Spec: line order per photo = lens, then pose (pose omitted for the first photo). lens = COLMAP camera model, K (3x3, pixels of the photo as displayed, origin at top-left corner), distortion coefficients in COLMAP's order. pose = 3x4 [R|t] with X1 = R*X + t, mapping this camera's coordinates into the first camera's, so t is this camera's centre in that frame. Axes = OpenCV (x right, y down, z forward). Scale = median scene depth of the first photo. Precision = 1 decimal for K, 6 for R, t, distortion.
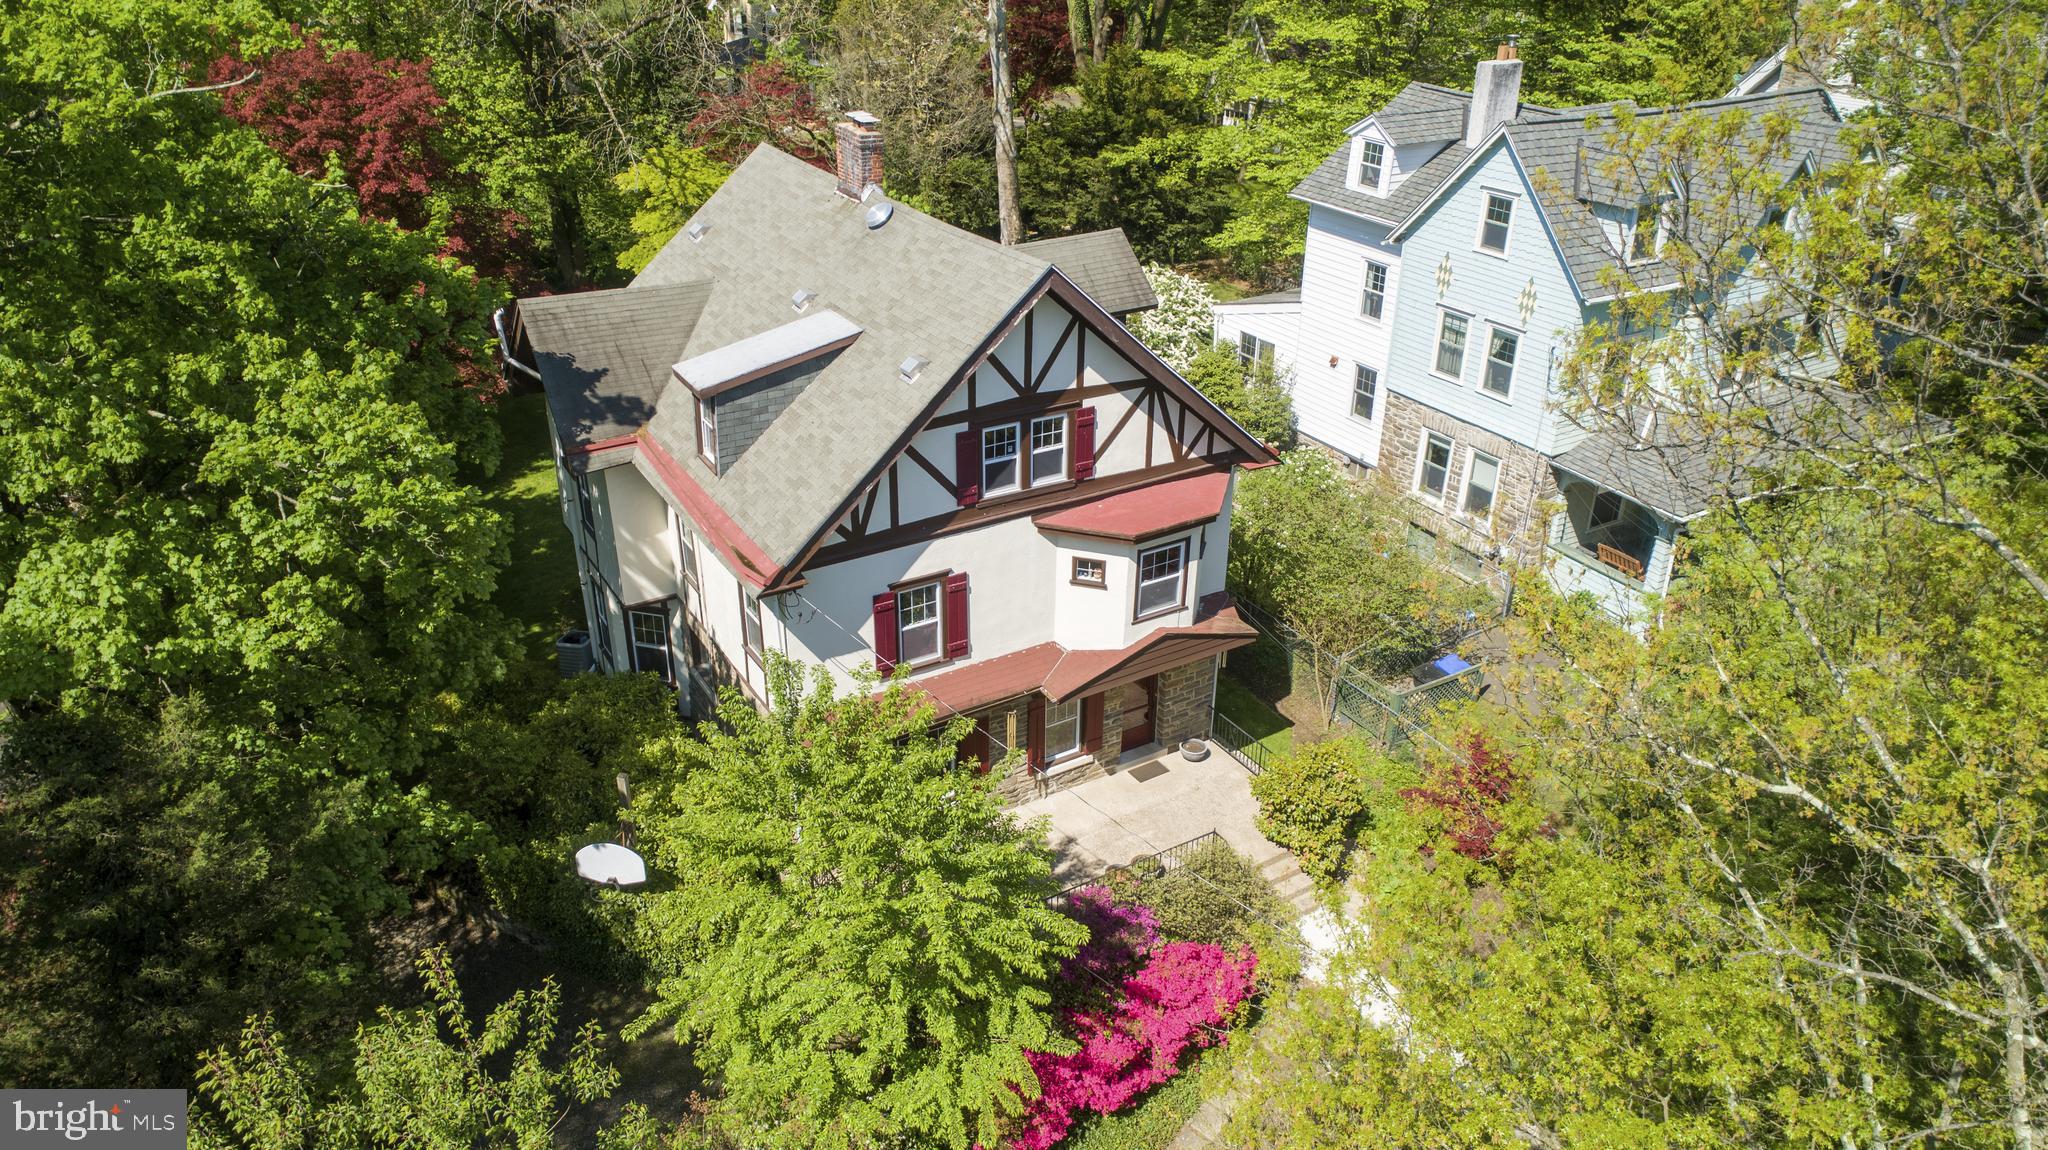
lens RADIAL K [[1382.6, 0, 1026.2], [0, 1382.6, 575.1], [0, 0, 1]] dist [-0.016565, 0.010162]
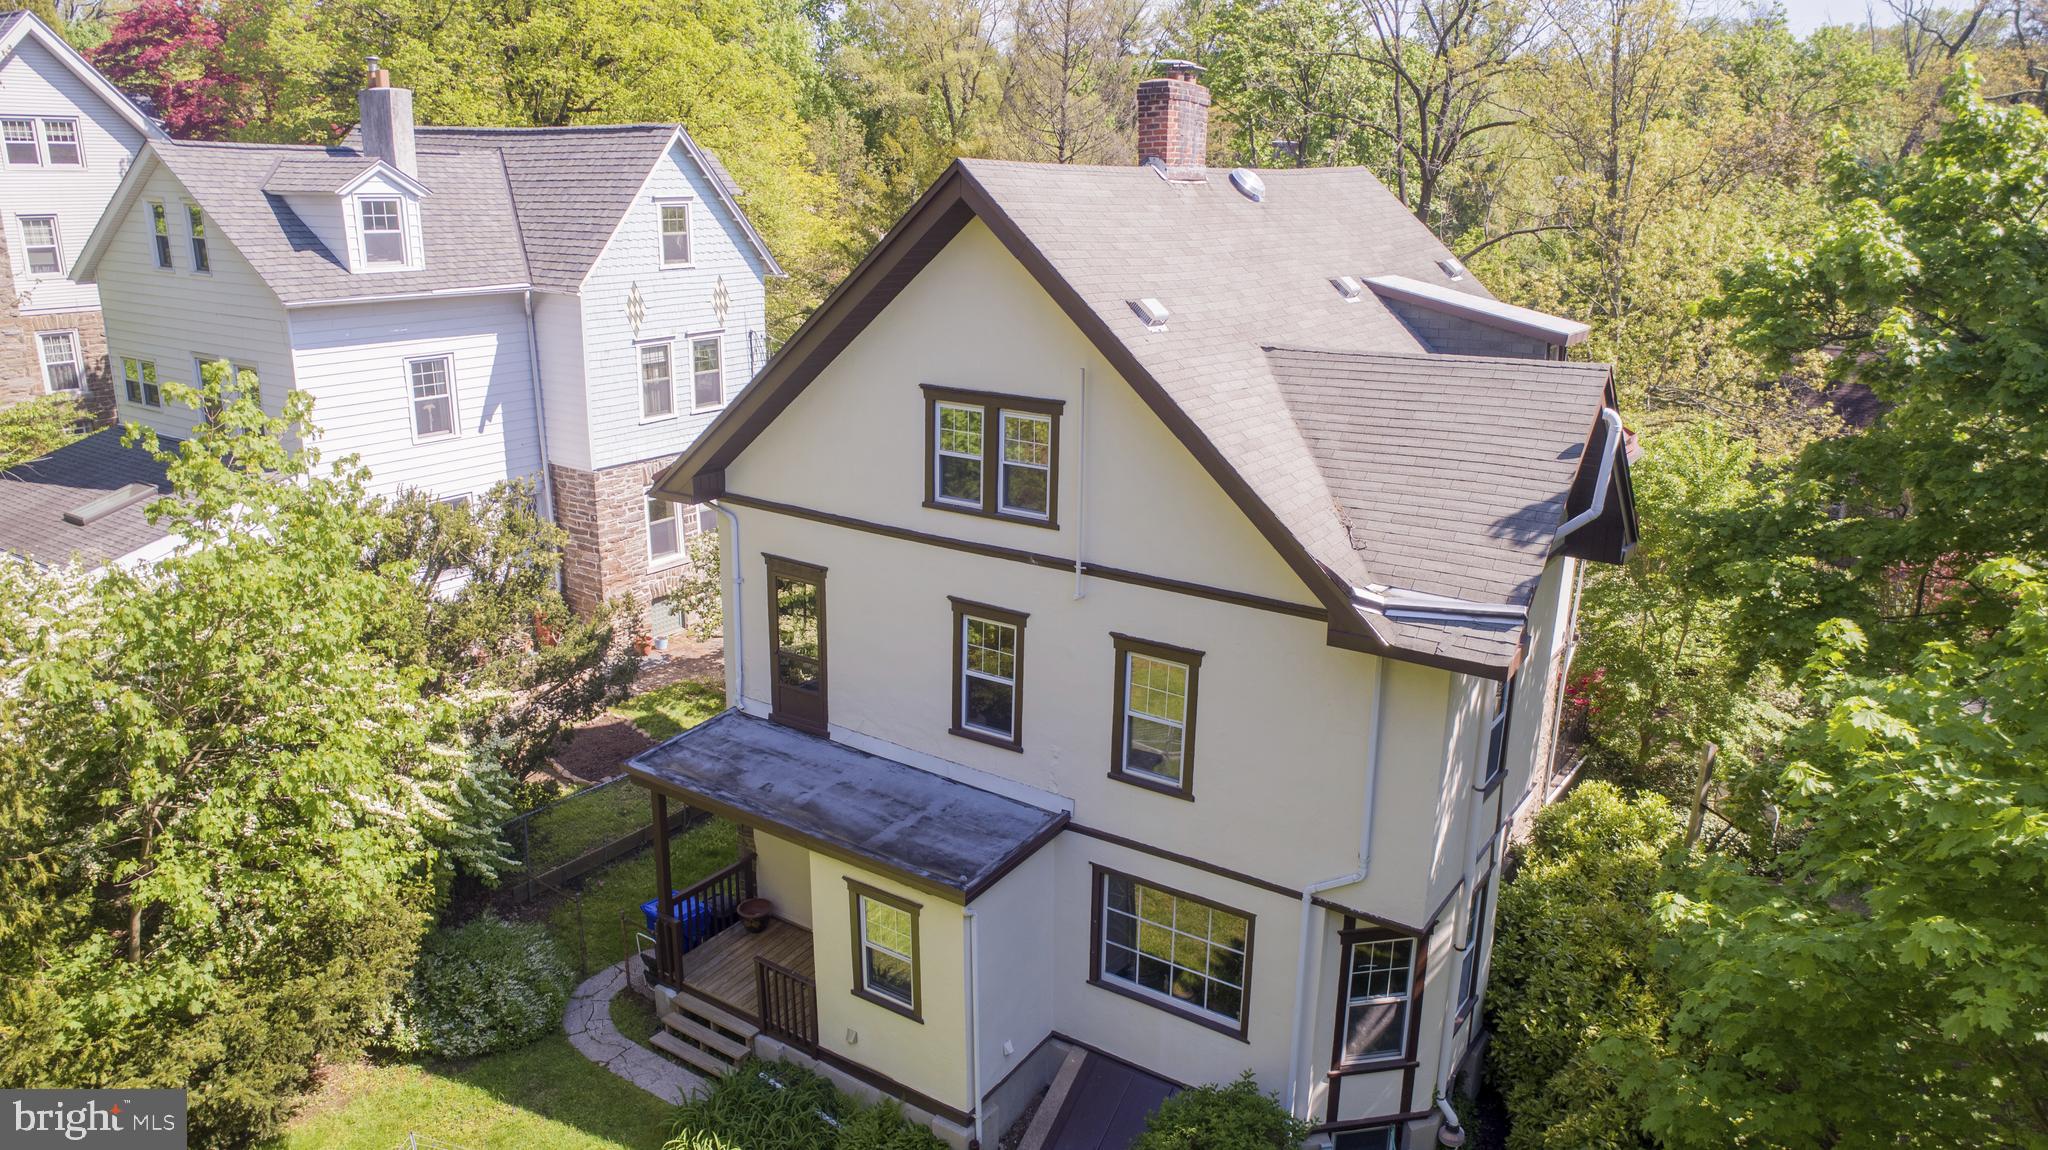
lens RADIAL K [[1382.6, 0, 1015.6], [0, 1382.6, 577.1], [0, 0, 1]] dist [-0.016565, 0.010162]
pose [[-0.414830, -0.269020, 0.869221, -0.811743], [0.406830, 0.799649, 0.441645, -0.491490], [-0.813883, 0.536833, -0.222273, 1.445642]]
